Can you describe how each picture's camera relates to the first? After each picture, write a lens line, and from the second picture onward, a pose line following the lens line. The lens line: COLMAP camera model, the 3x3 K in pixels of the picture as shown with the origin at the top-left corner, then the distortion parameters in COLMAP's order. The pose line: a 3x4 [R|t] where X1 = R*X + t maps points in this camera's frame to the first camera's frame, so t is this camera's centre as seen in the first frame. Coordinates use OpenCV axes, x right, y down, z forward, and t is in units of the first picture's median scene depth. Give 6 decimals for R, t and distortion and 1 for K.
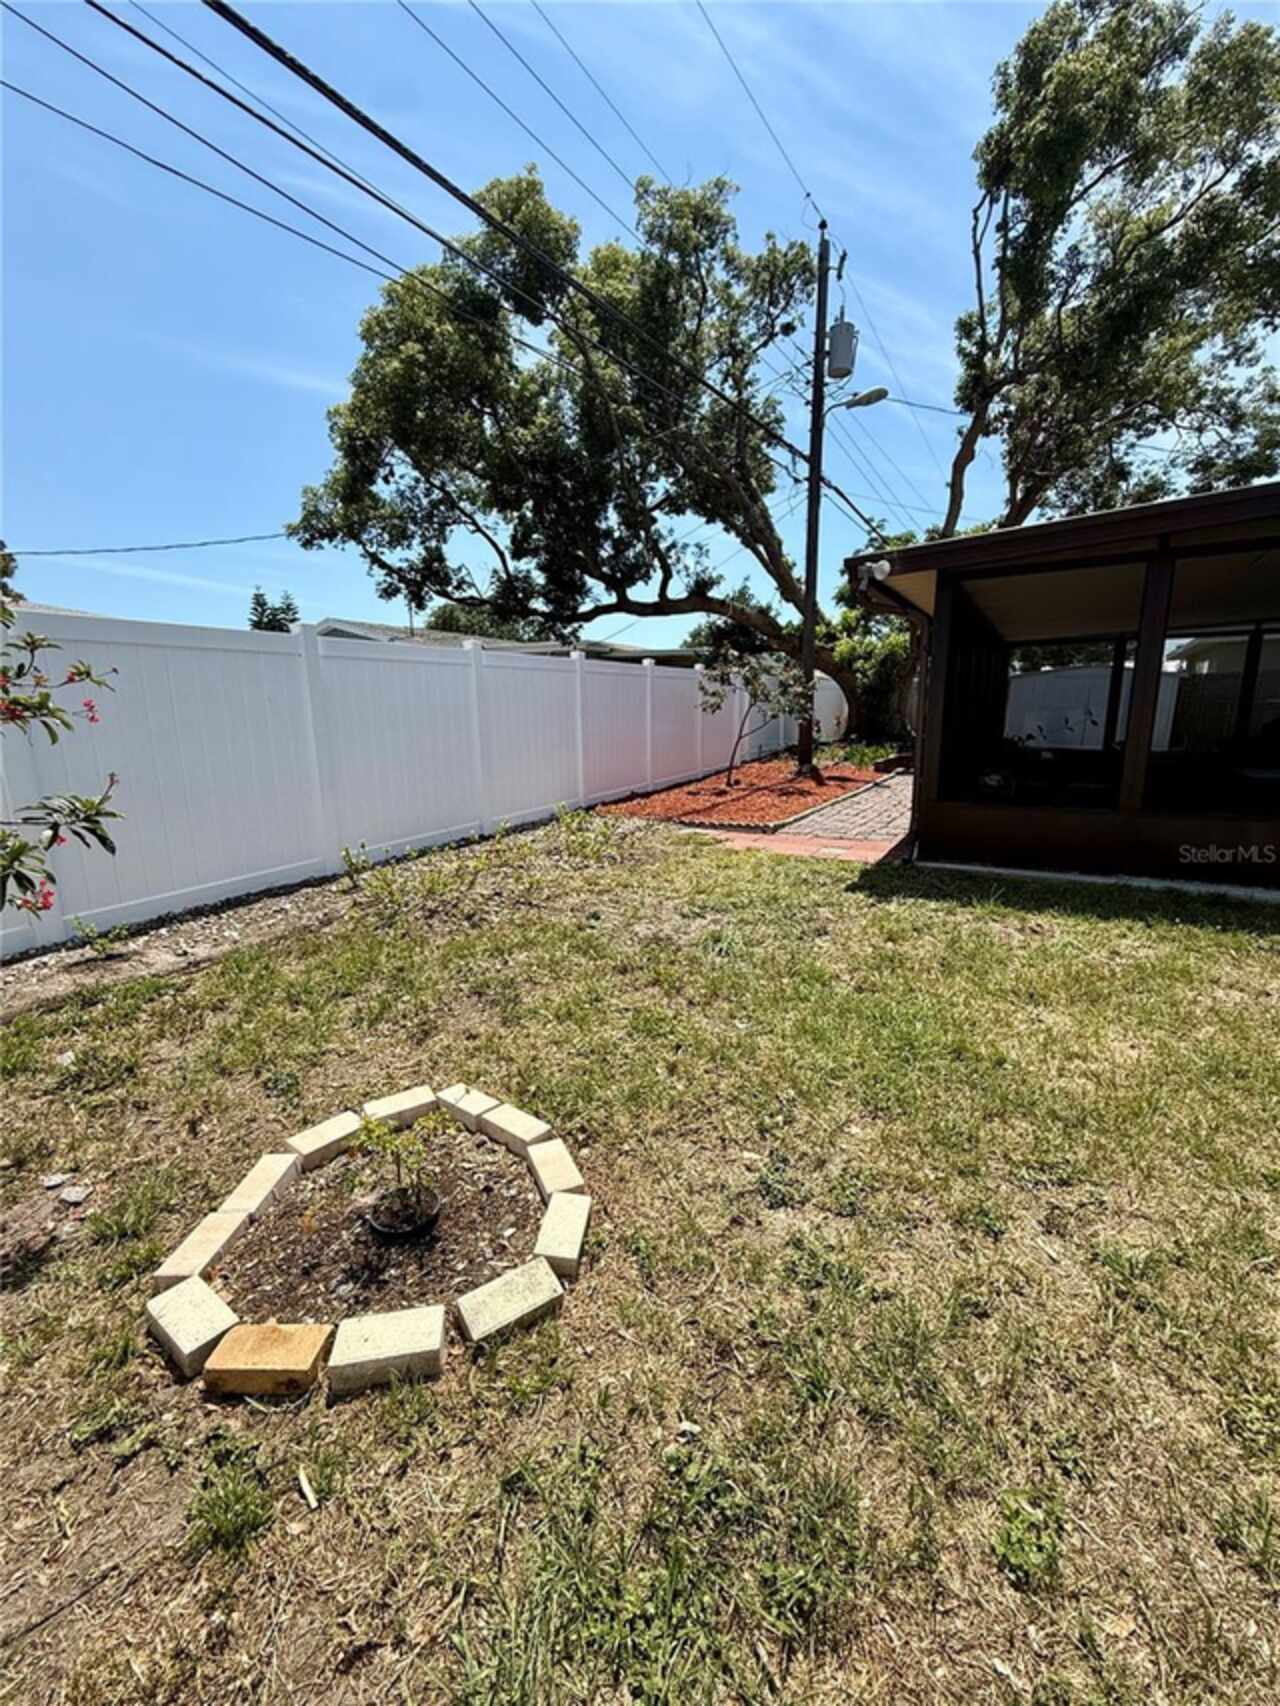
lens RADIAL K [[691.4, 0, 641.0], [0, 691.4, 858.9], [0, 0, 1]] dist [0.000110, -0.000691]
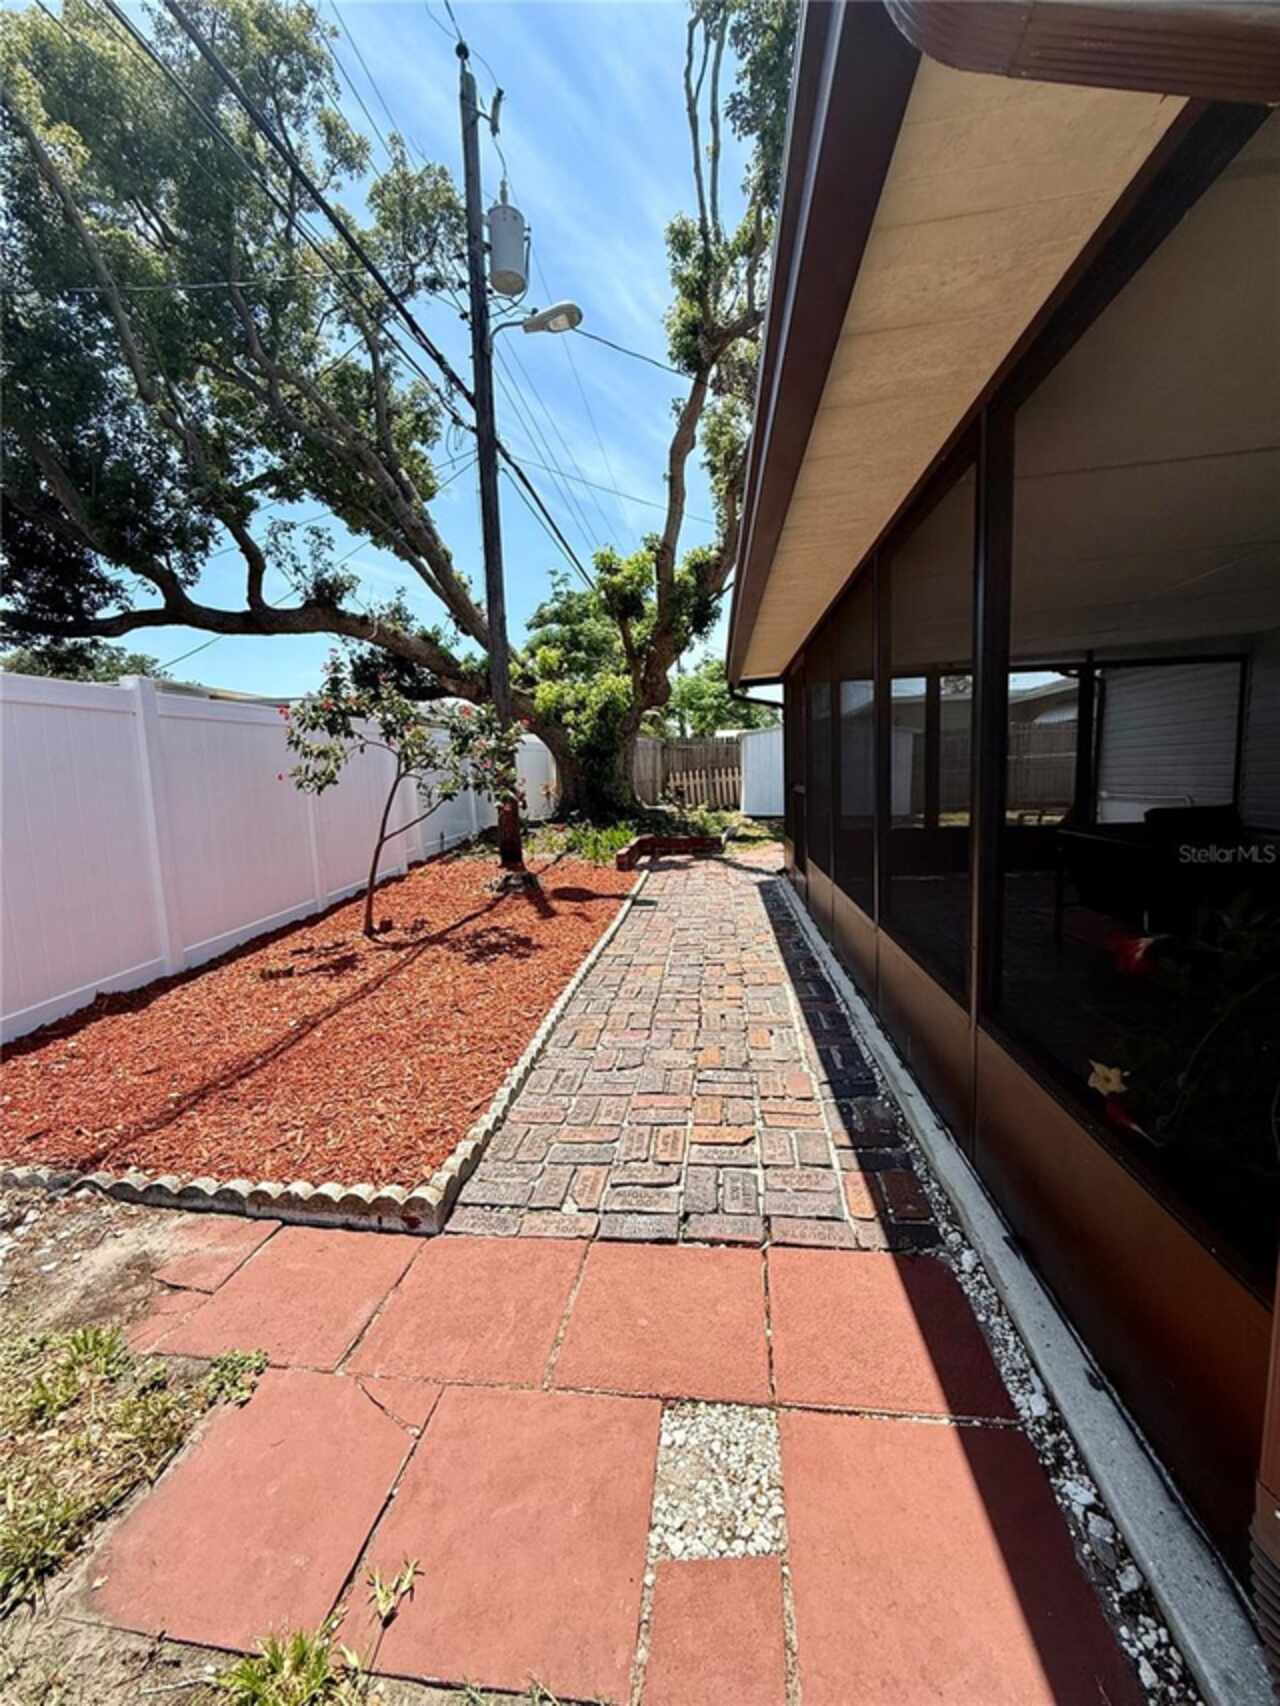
lens RADIAL K [[691.4, 0, 638.4], [0, 691.4, 857.2], [0, 0, 1]] dist [0.000110, -0.000691]
pose [[0.911818, -0.069944, 0.404594, 0.081304], [0.107969, 0.991550, -0.071912, -0.079694], [-0.396146, 0.109254, 0.911664, 0.352005]]
